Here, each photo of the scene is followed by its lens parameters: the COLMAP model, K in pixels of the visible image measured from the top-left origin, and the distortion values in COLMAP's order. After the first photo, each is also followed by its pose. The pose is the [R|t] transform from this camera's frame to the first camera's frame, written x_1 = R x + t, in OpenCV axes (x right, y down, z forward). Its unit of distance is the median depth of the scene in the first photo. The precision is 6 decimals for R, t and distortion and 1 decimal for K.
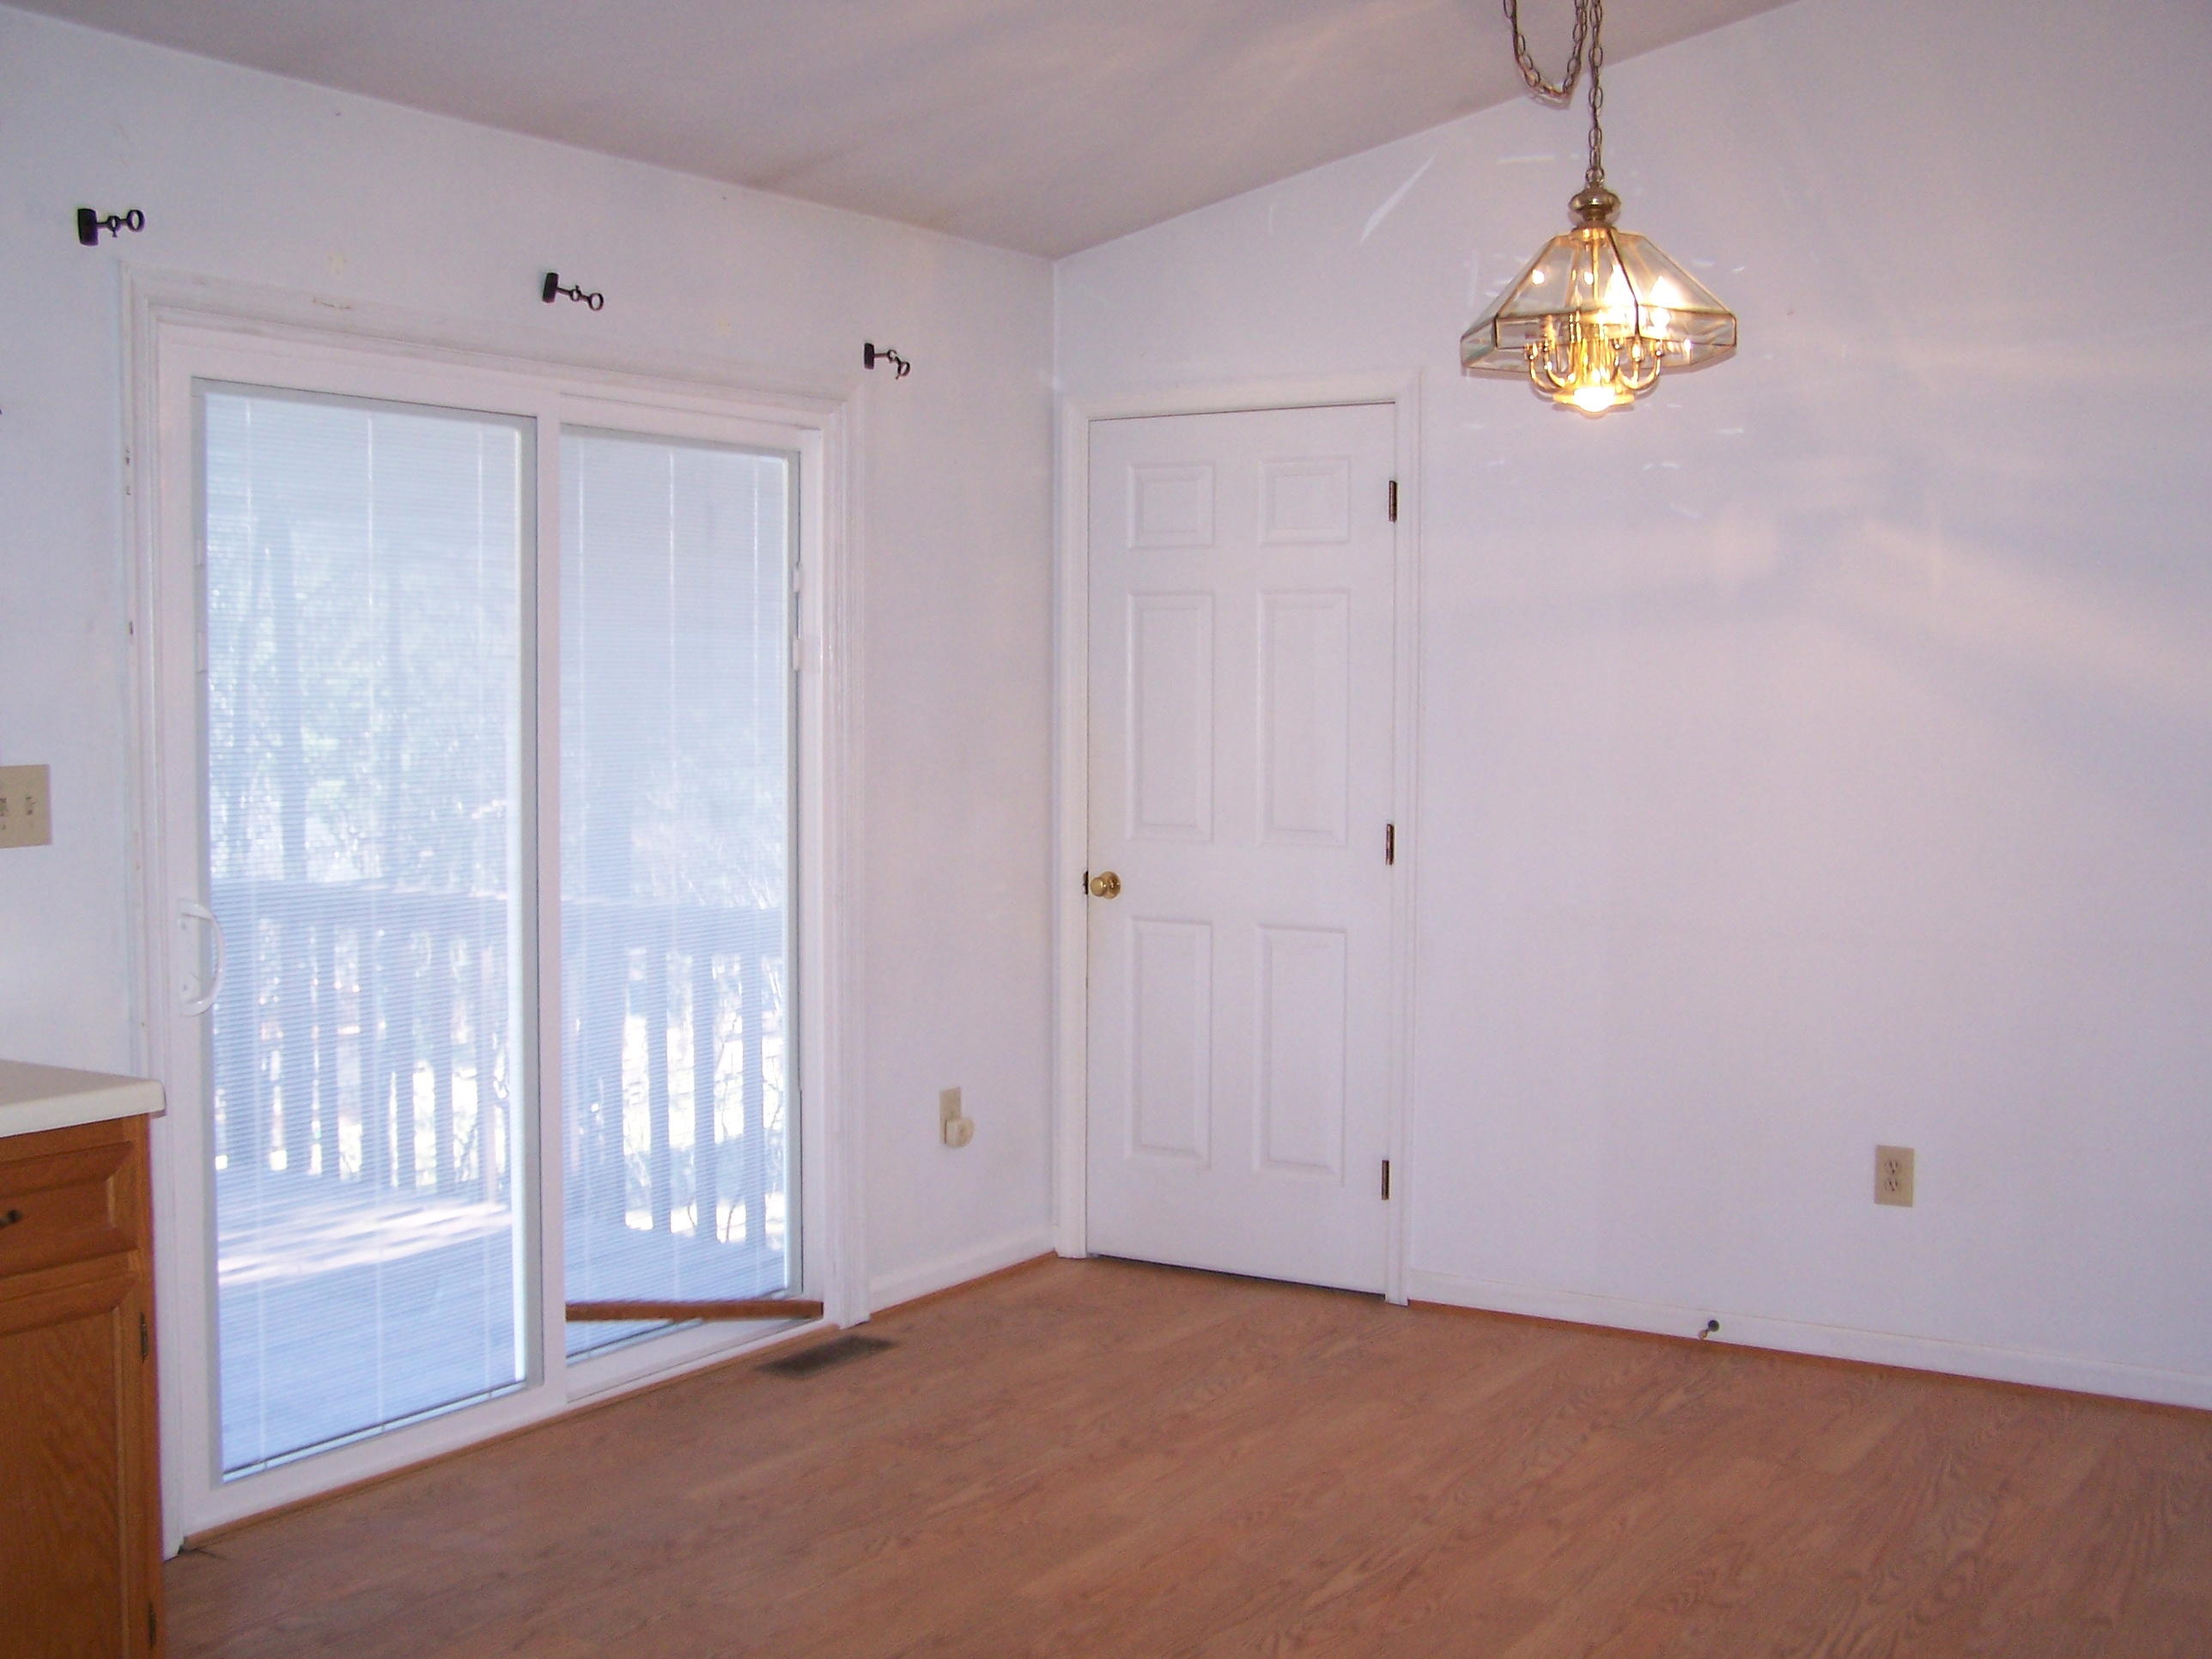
lens RADIAL K [[2571.7, 0, 1106.0], [0, 2571.7, 829.5], [0, 0, 1]] dist [-0.297019, 0.555487]
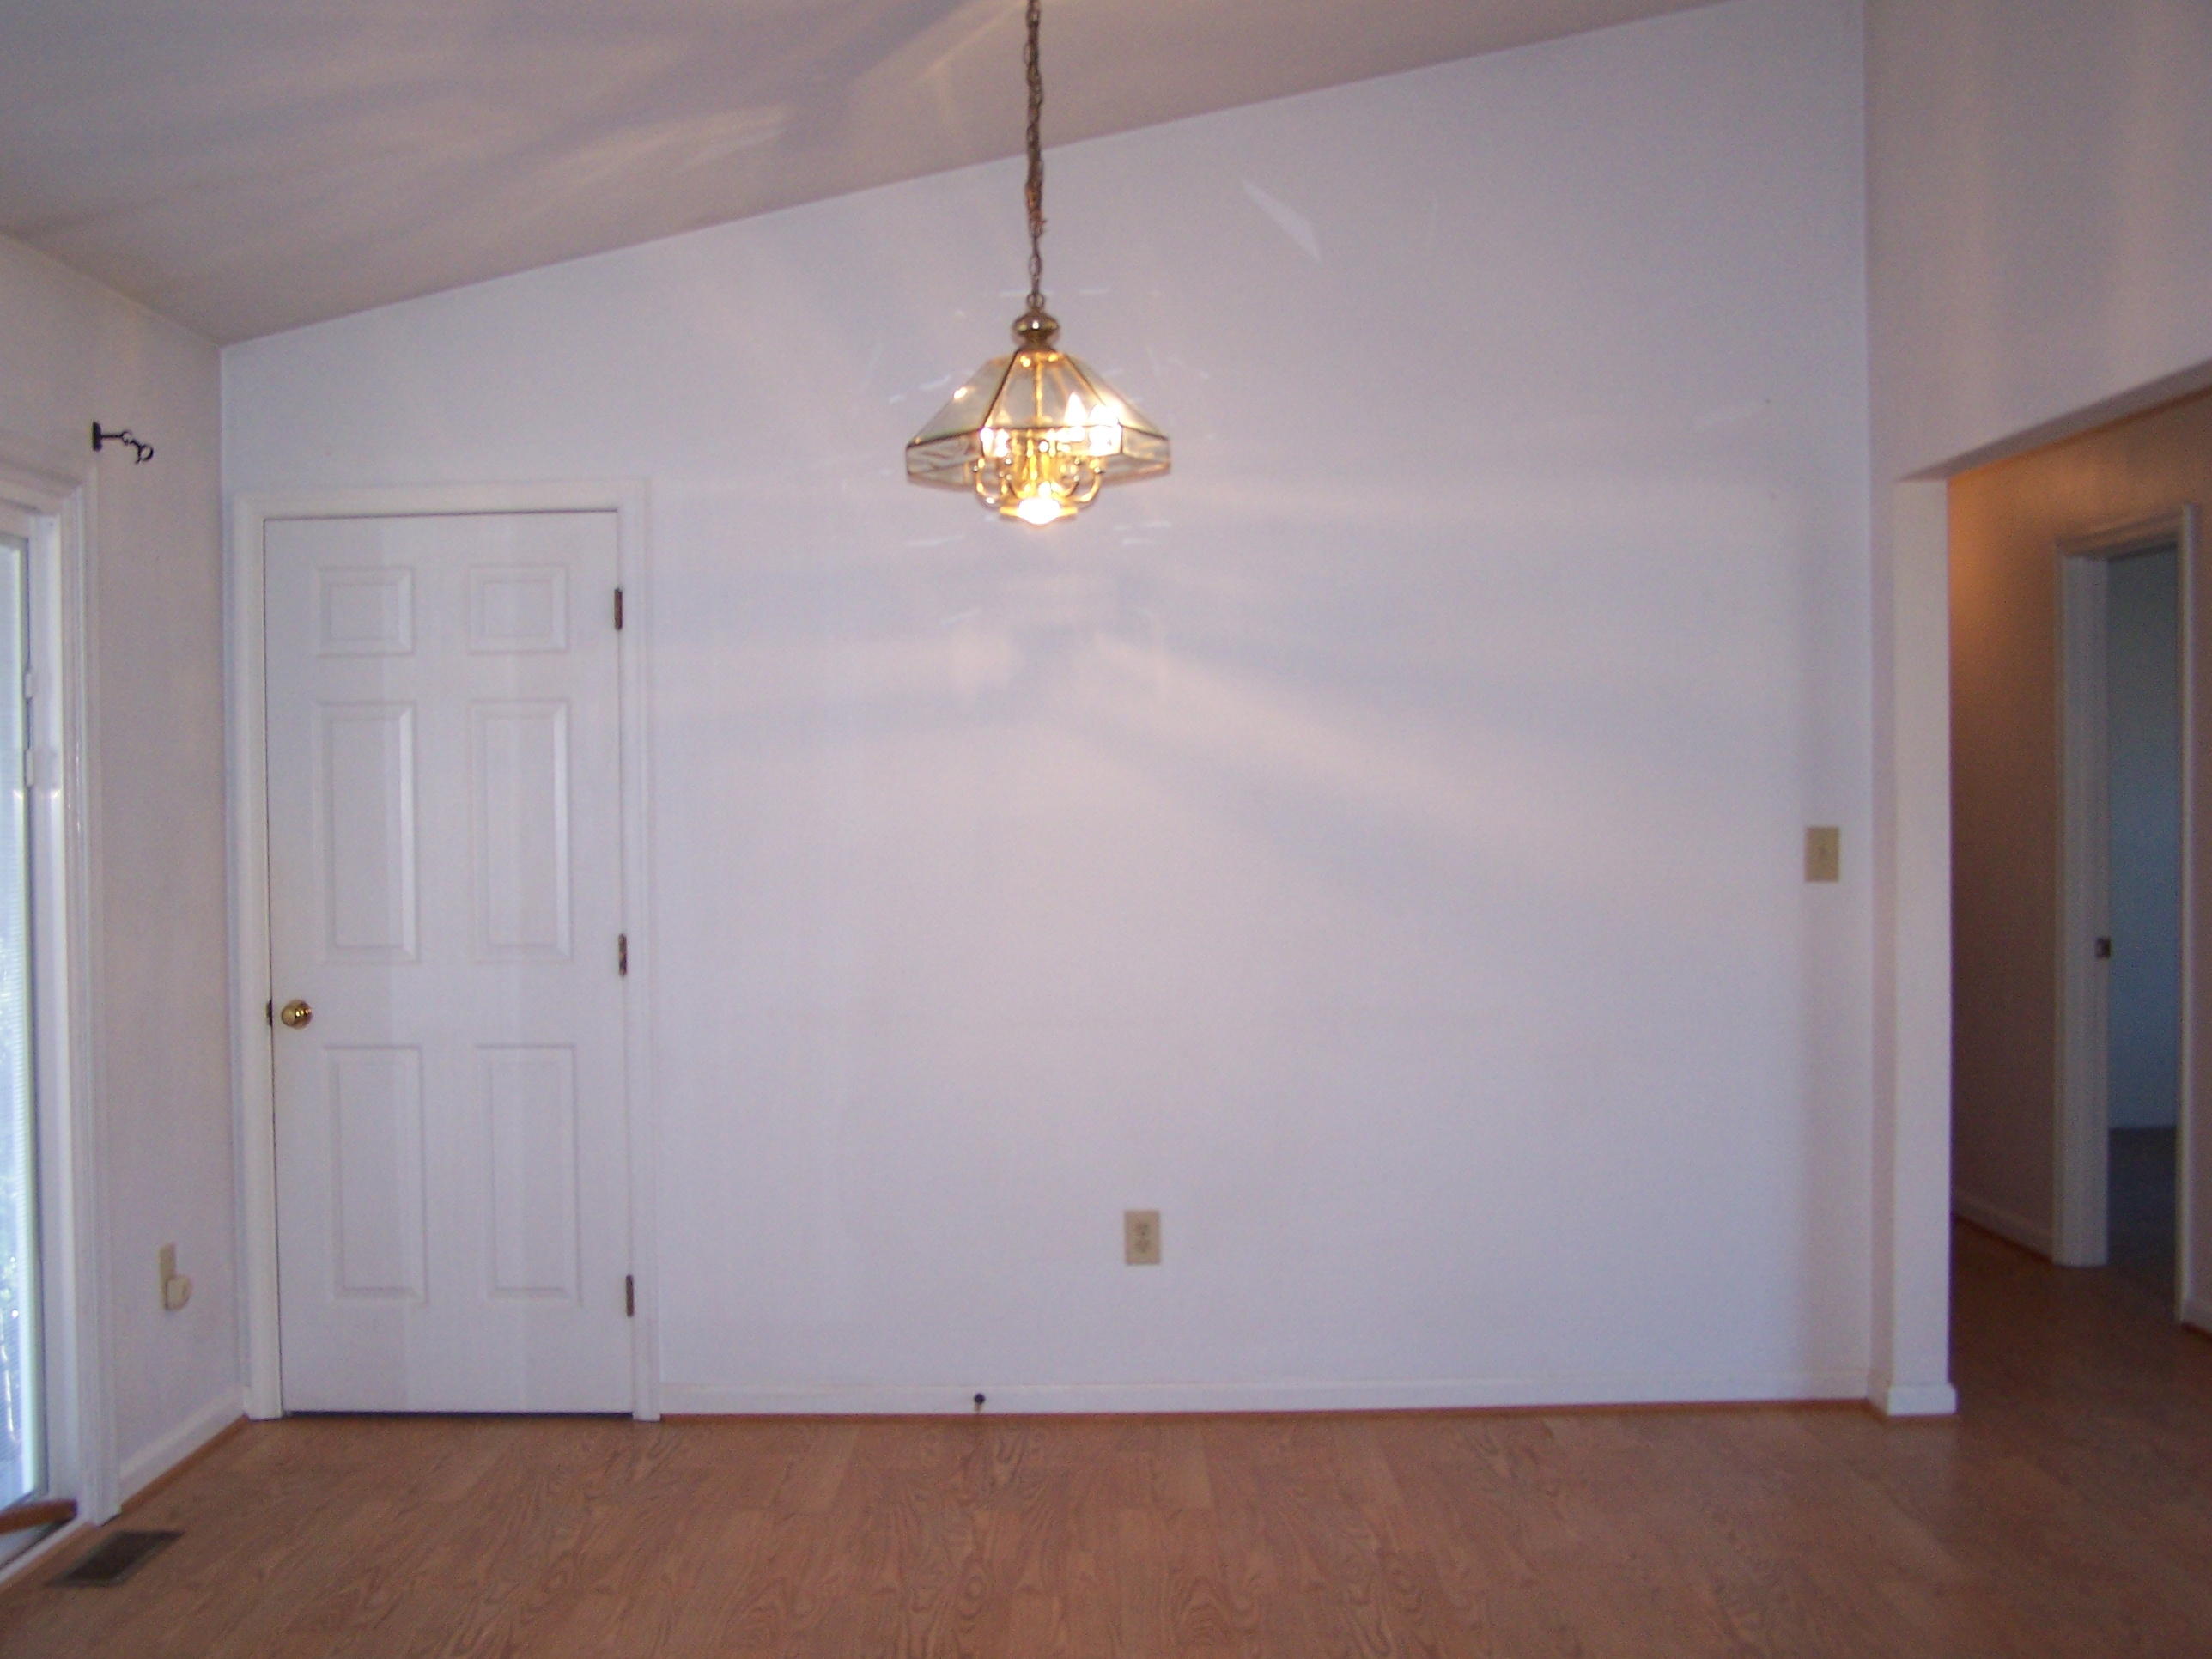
lens RADIAL K [[2545.6, 0, 1106.0], [0, 2545.6, 829.5], [0, 0, 1]] dist [-0.180643, 0.173816]
pose [[0.837075, -0.018527, 0.546775, -0.292172], [0.047112, 0.998155, -0.038303, 0.003568], [-0.545057, 0.057822, 0.836403, 0.081870]]
